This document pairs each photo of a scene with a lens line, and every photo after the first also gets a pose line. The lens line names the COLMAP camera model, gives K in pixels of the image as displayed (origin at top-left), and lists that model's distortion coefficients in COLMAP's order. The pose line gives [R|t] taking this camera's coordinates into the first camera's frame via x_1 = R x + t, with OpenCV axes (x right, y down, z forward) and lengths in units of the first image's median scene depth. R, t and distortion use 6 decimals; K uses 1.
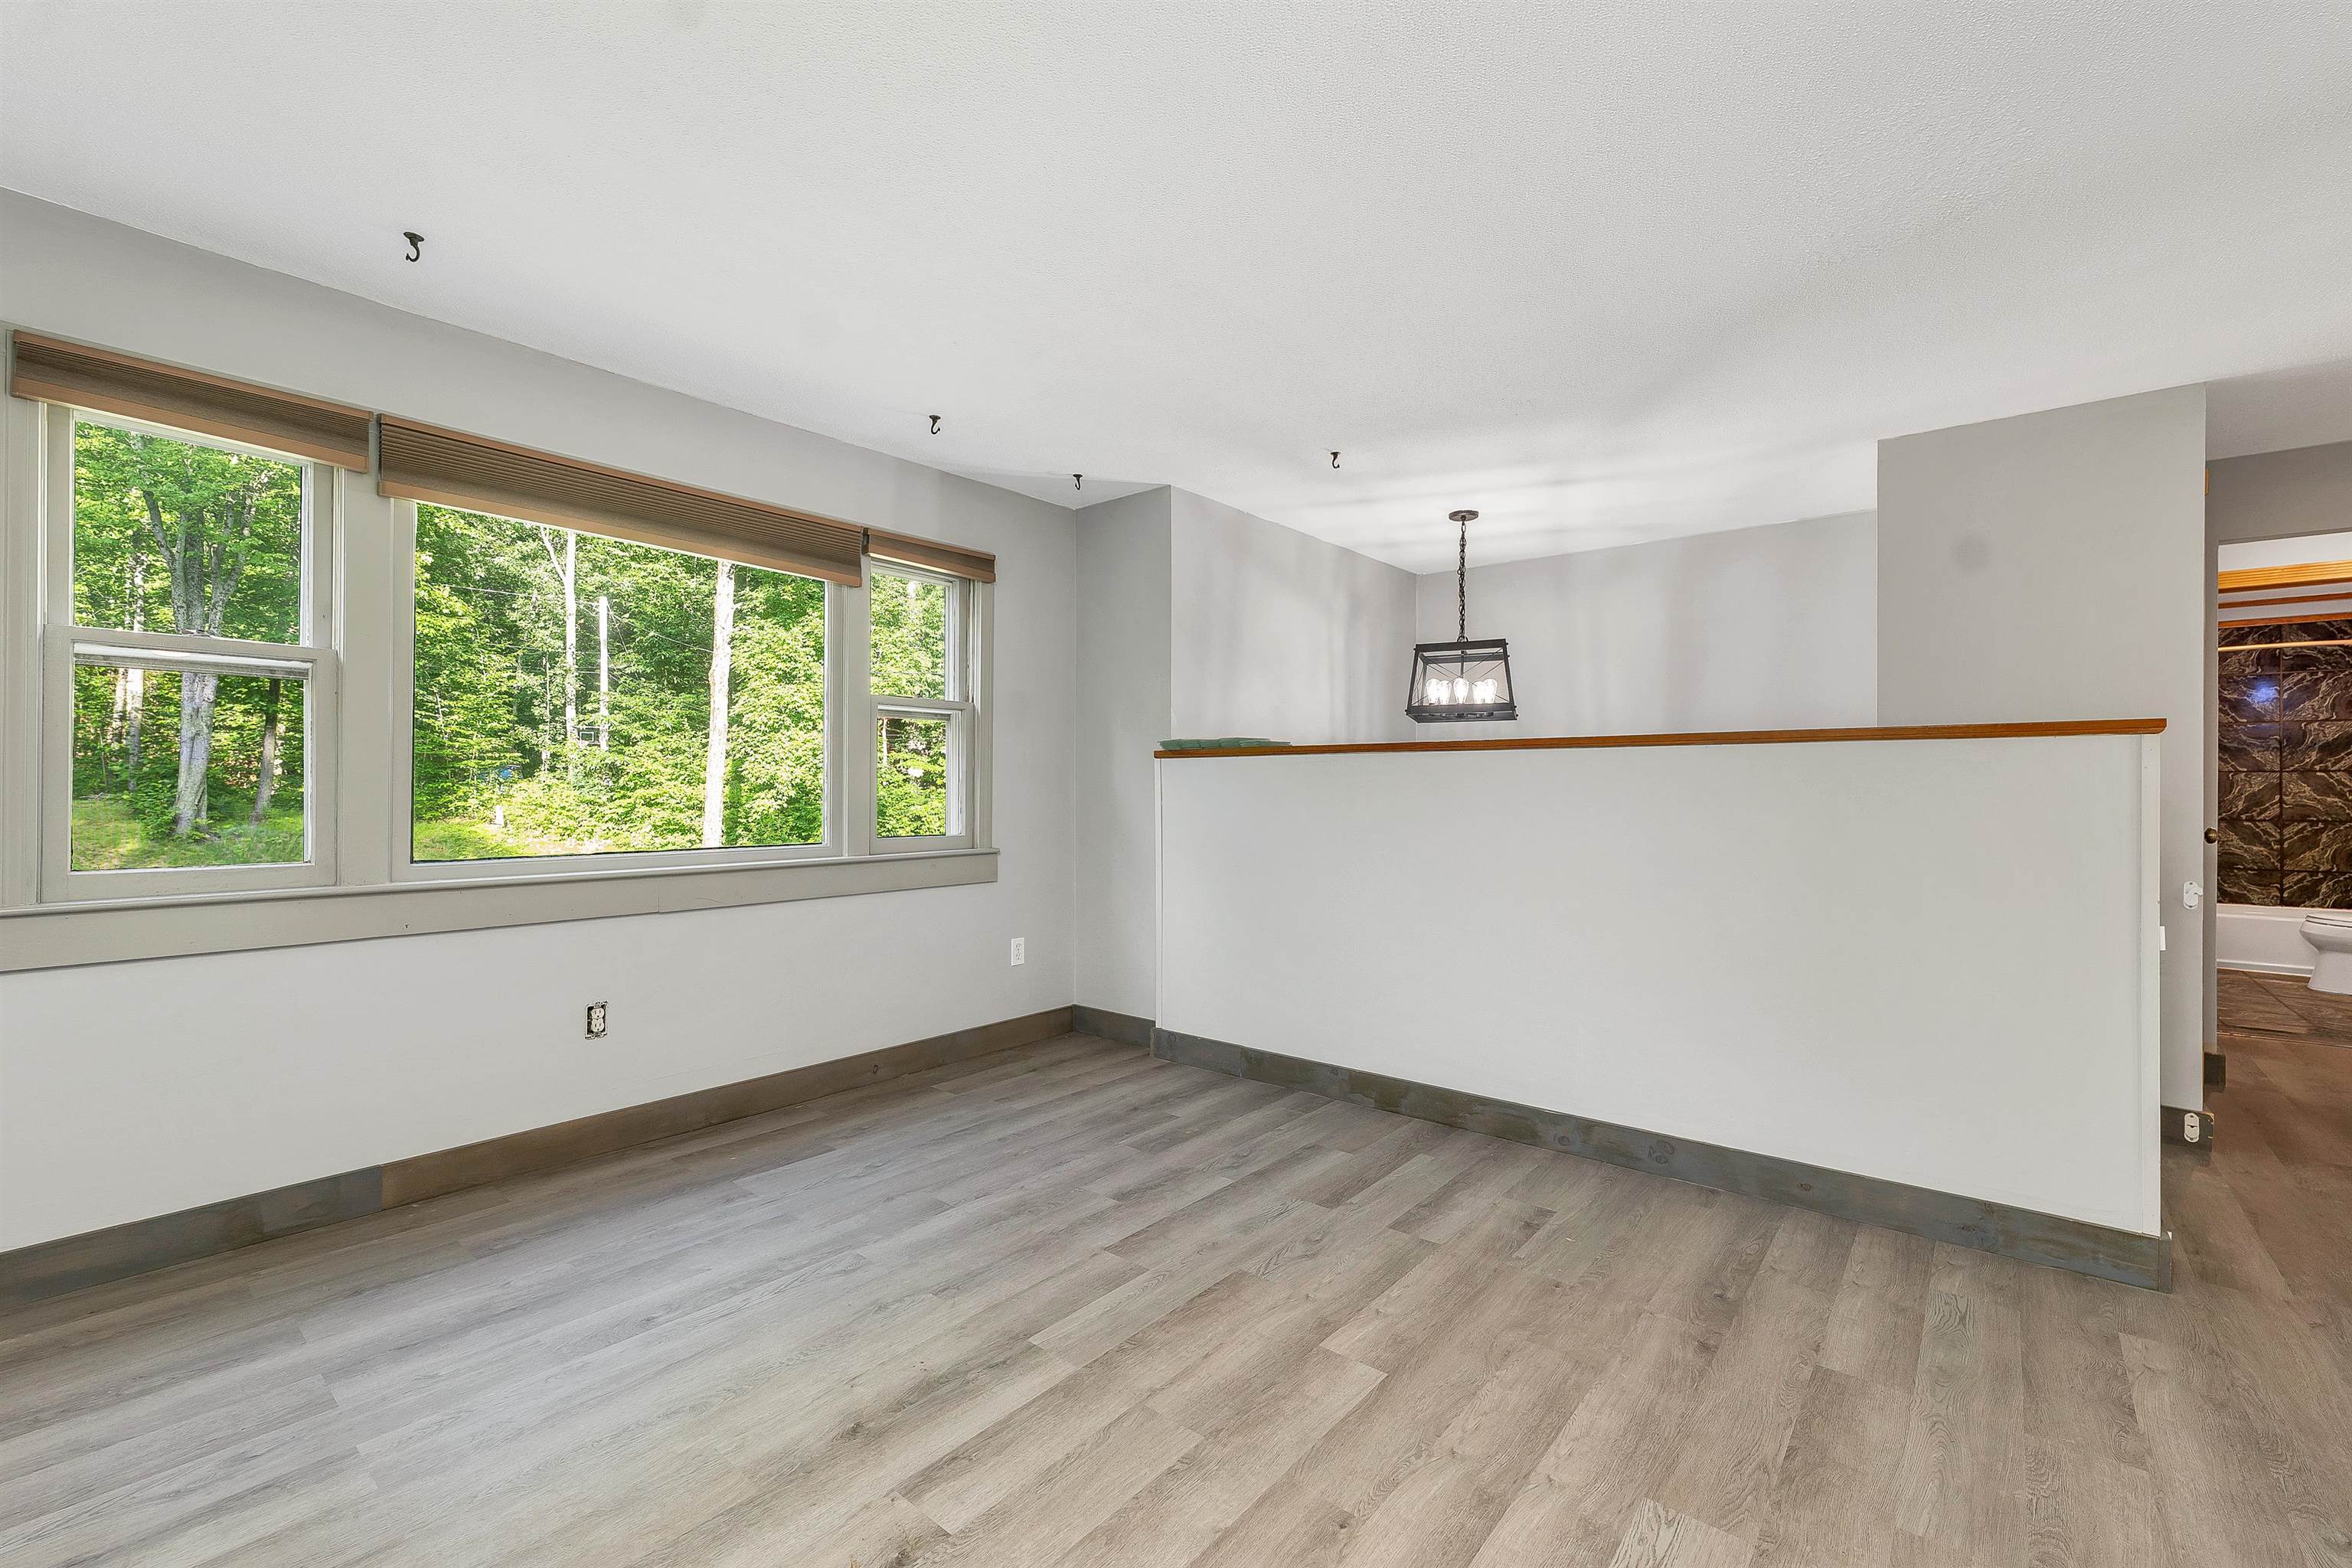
lens RADIAL K [[1001.8, 0, 1170.5], [0, 1001.8, 787.8], [0, 0, 1]] dist [-0.001771, 0.000027]
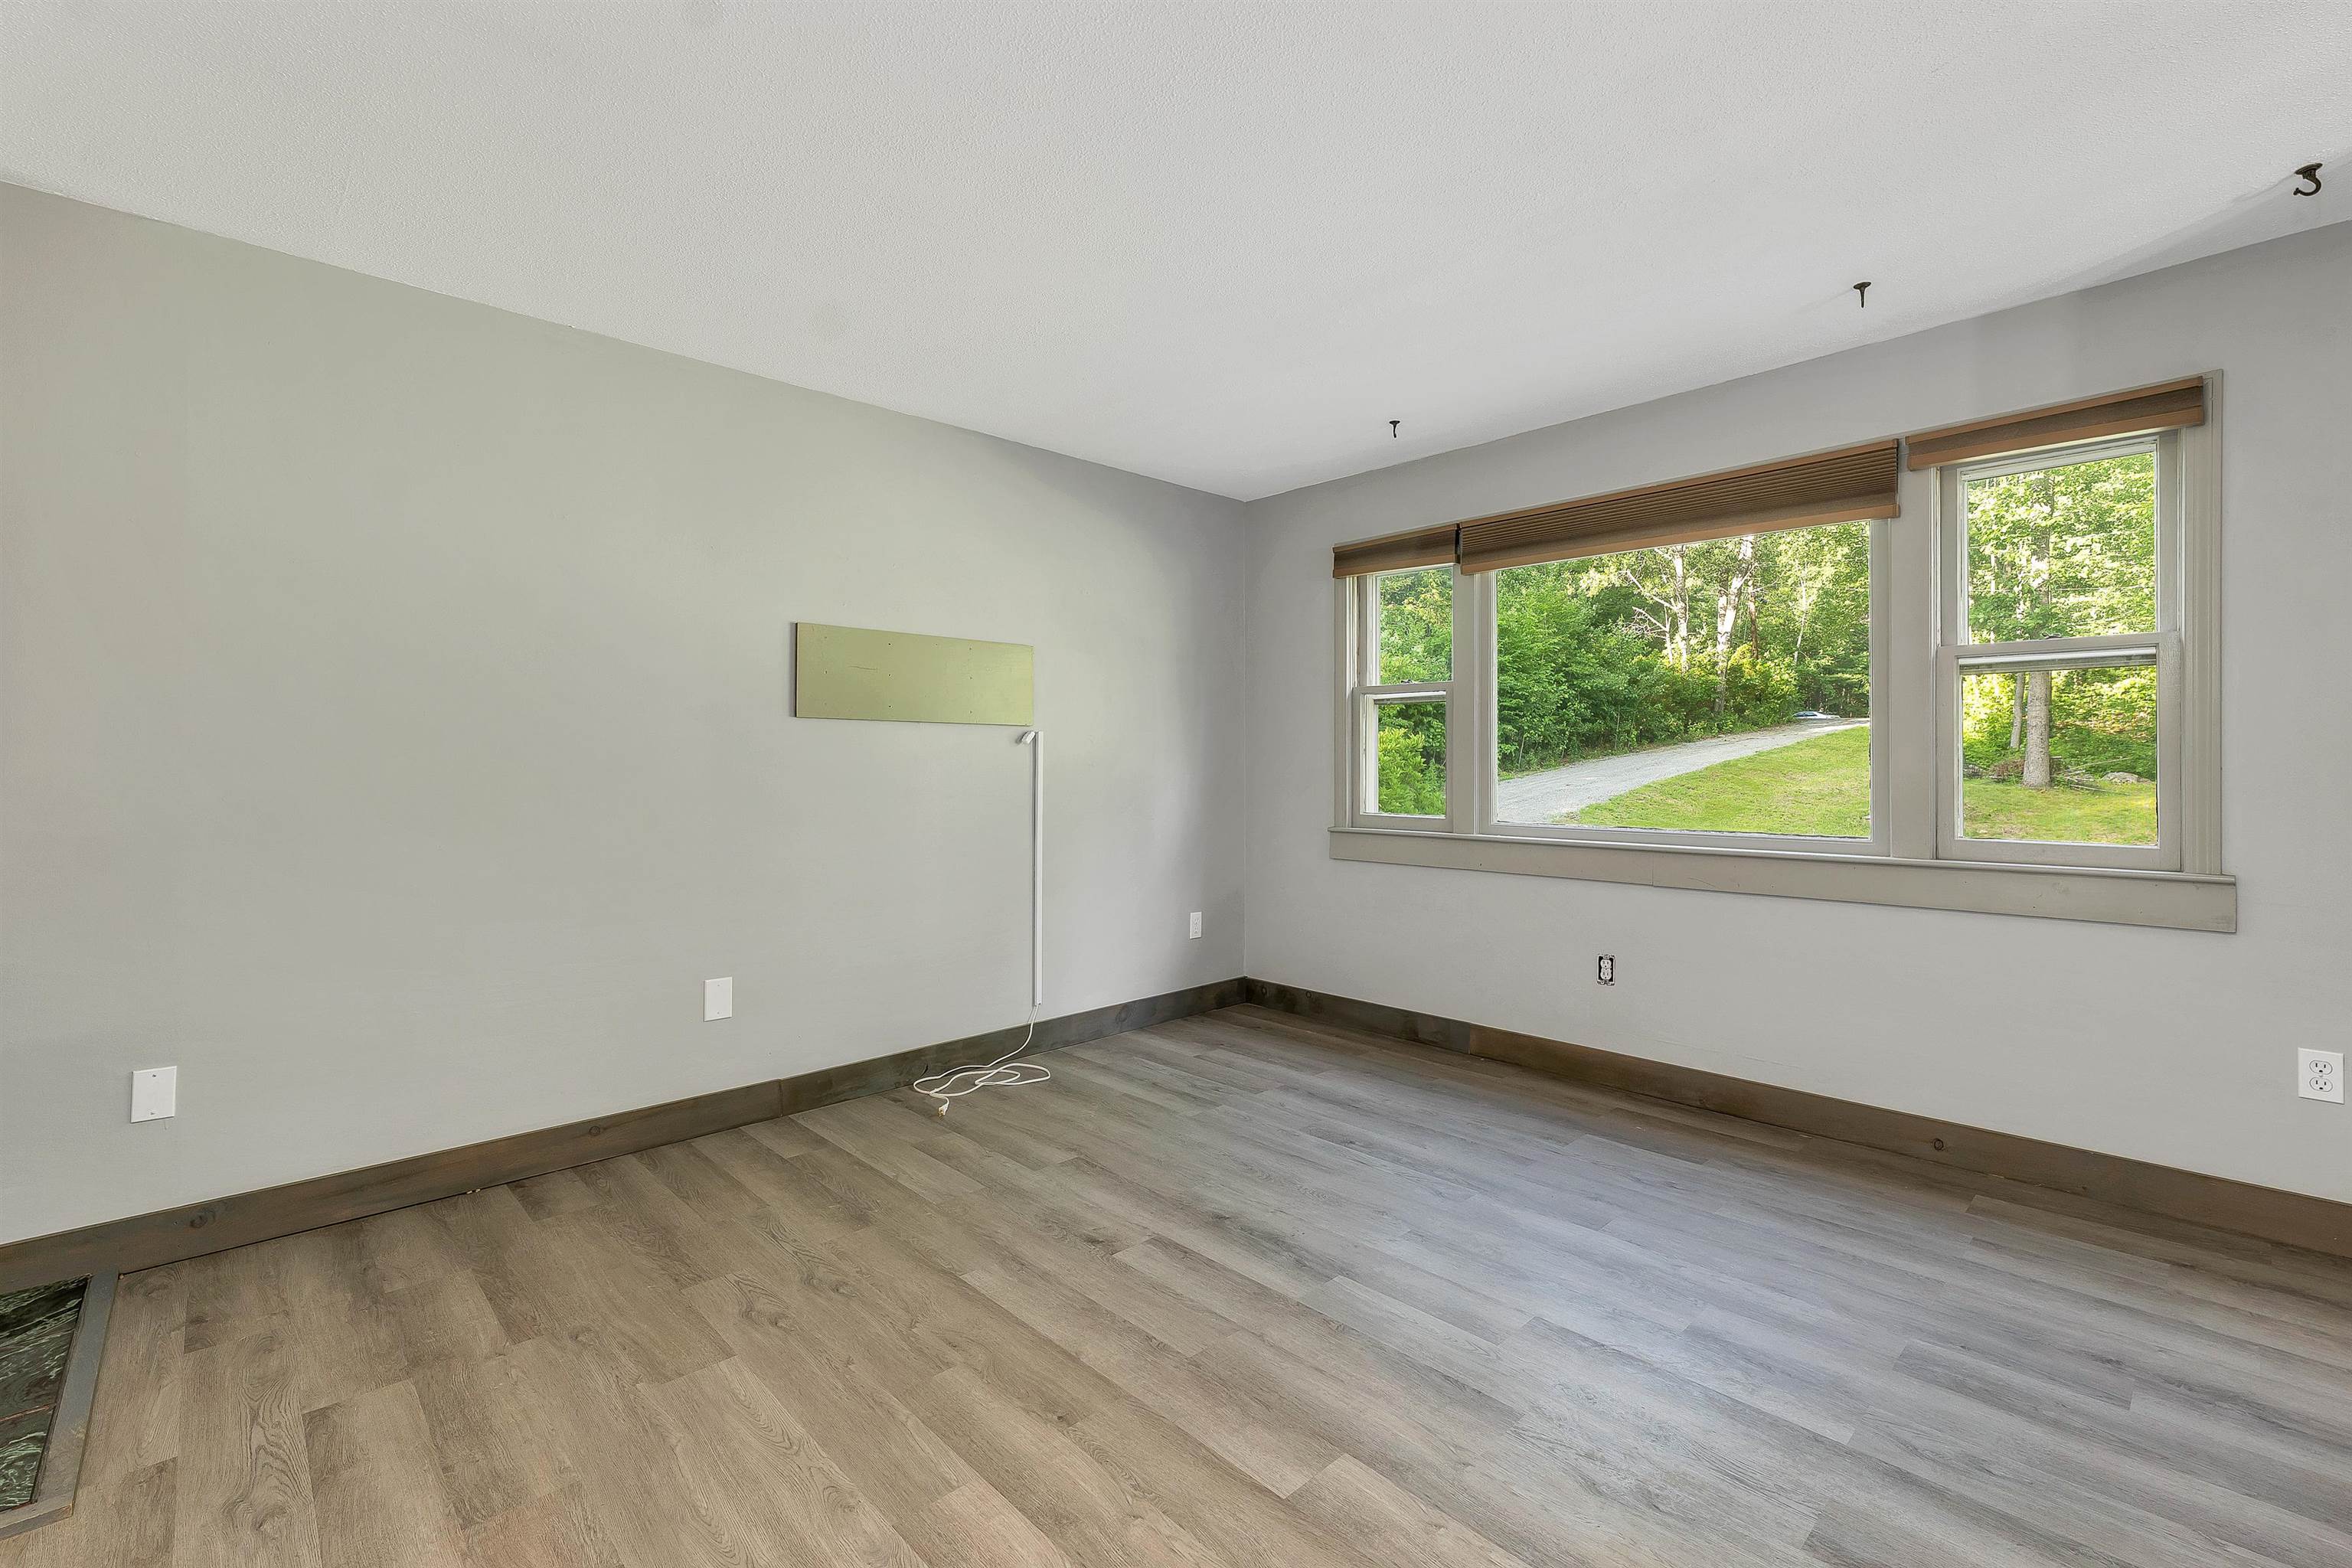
lens RADIAL K [[1015.5, 0, 1170.4], [0, 1015.5, 766.5], [0, 0, 1]] dist [0.000743, 0.000035]
pose [[-0.127130, -0.002862, -0.991882, 0.858437], [0.000144, 0.999996, -0.002904, -0.002265], [0.991886, -0.000512, -0.127129, 0.834073]]
